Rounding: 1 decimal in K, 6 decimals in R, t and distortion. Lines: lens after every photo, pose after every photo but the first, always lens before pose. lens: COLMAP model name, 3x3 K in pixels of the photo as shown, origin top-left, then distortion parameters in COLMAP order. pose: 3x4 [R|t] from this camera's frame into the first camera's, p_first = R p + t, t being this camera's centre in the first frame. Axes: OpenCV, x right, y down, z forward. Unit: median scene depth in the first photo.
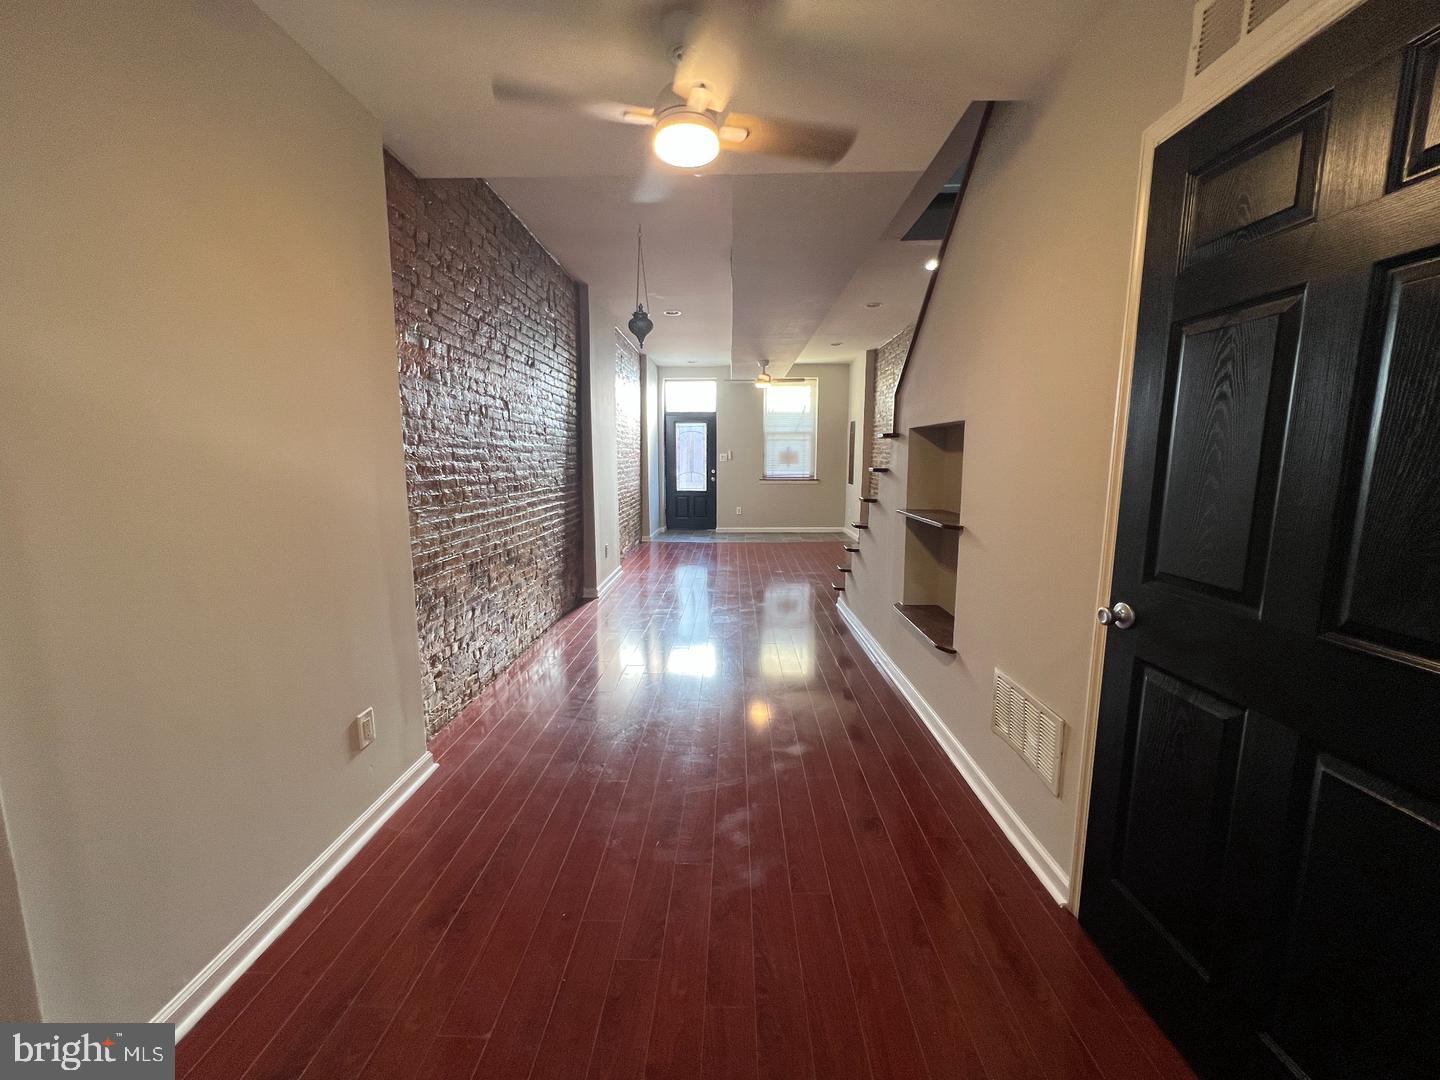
lens RADIAL K [[570.8, 0, 725.7], [0, 570.8, 539.9], [0, 0, 1]] dist [-0.003790, -0.000410]
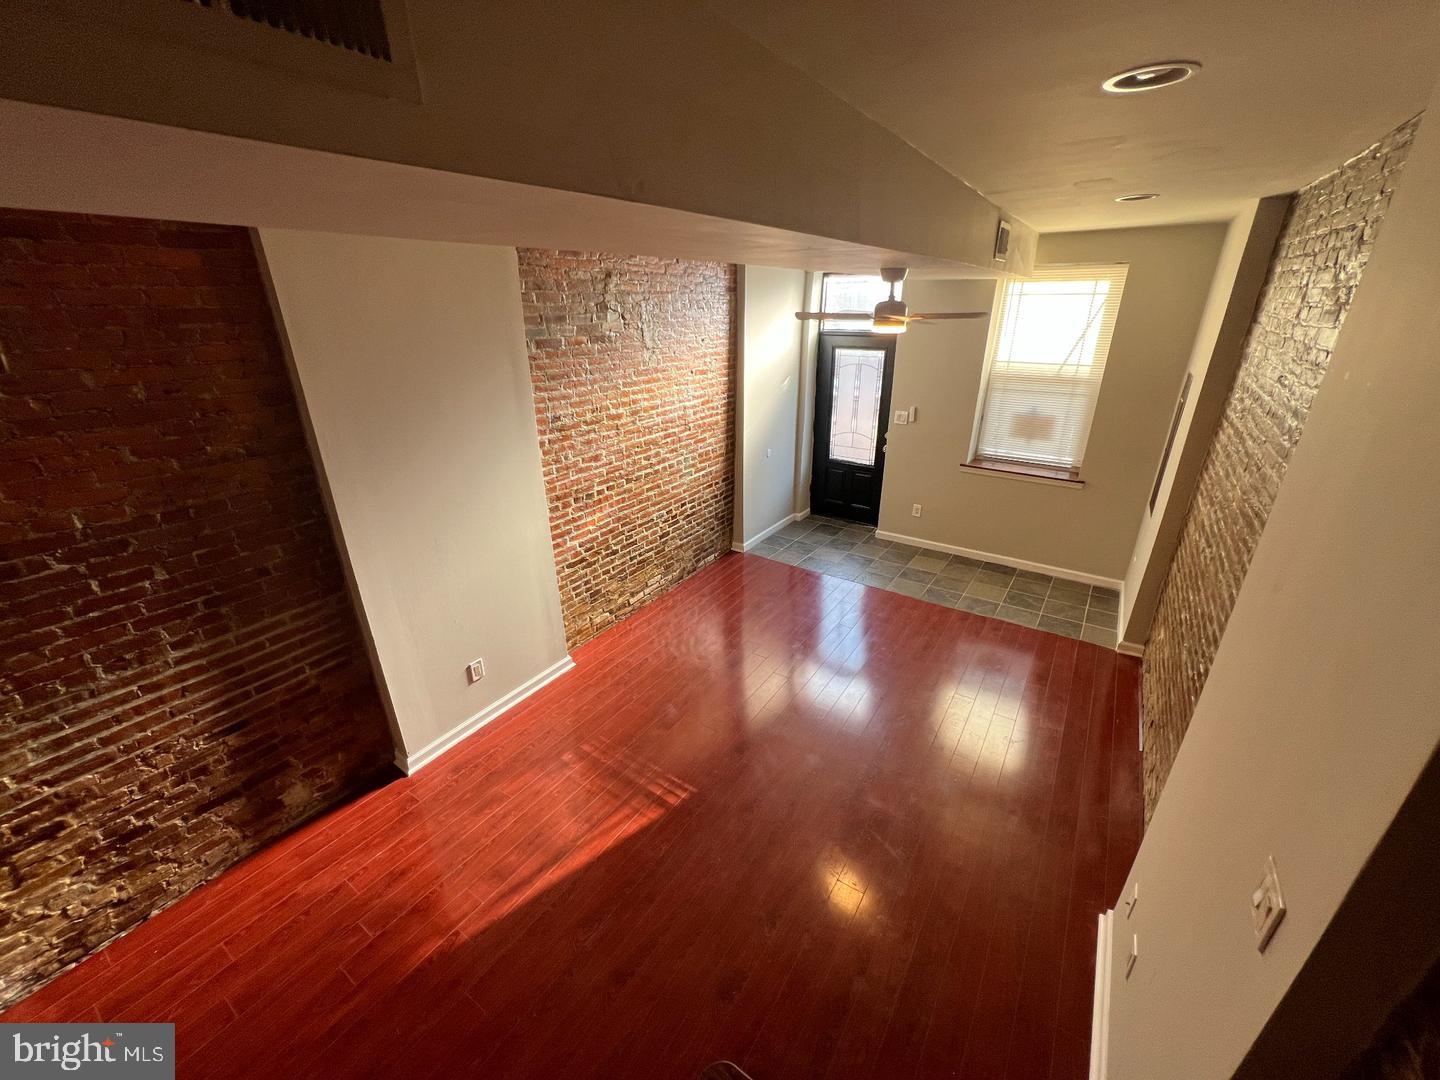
lens RADIAL K [[570.8, 0, 722.8], [0, 570.8, 541.5], [0, 0, 1]] dist [-0.003790, -0.000410]
pose [[0.843320, 0.203350, -0.497454, 0.154921], [-0.072161, 0.960112, 0.270144, -0.166390], [0.532546, -0.191921, 0.824355, 0.406901]]
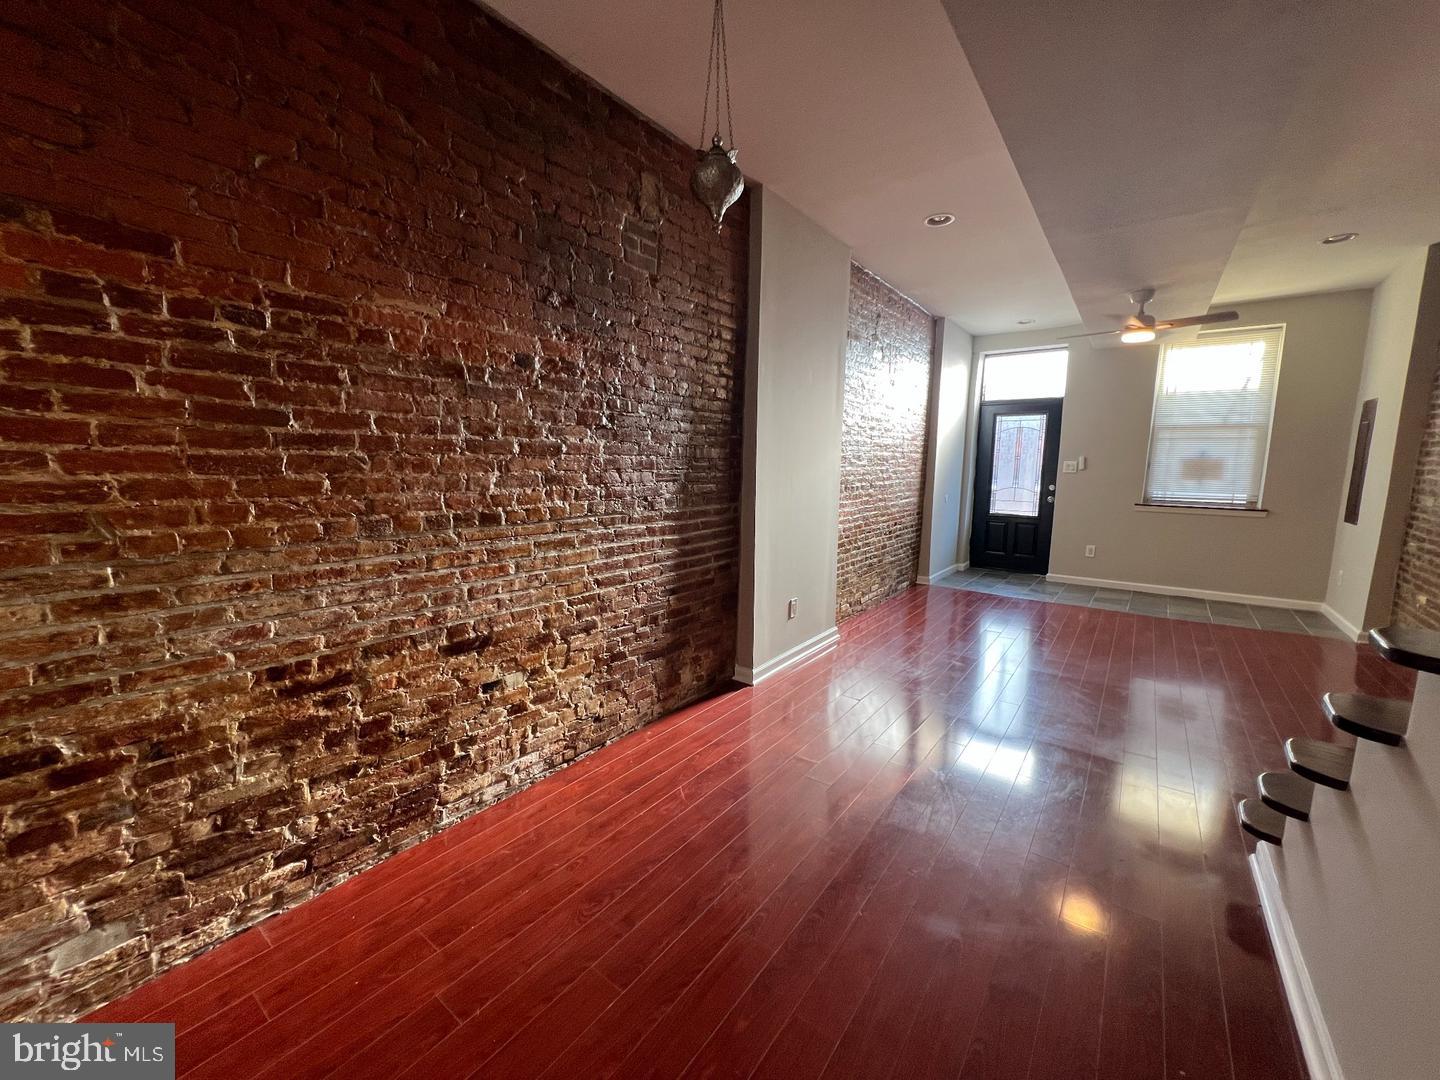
lens RADIAL K [[570.8, 0, 720.7], [0, 570.8, 537.9], [0, 0, 1]] dist [-0.003790, -0.000410]
pose [[0.810633, 0.087936, -0.578914, 0.055612], [-0.095004, 0.995311, 0.018155, -0.038713], [0.577796, 0.040283, 0.815186, 0.249914]]
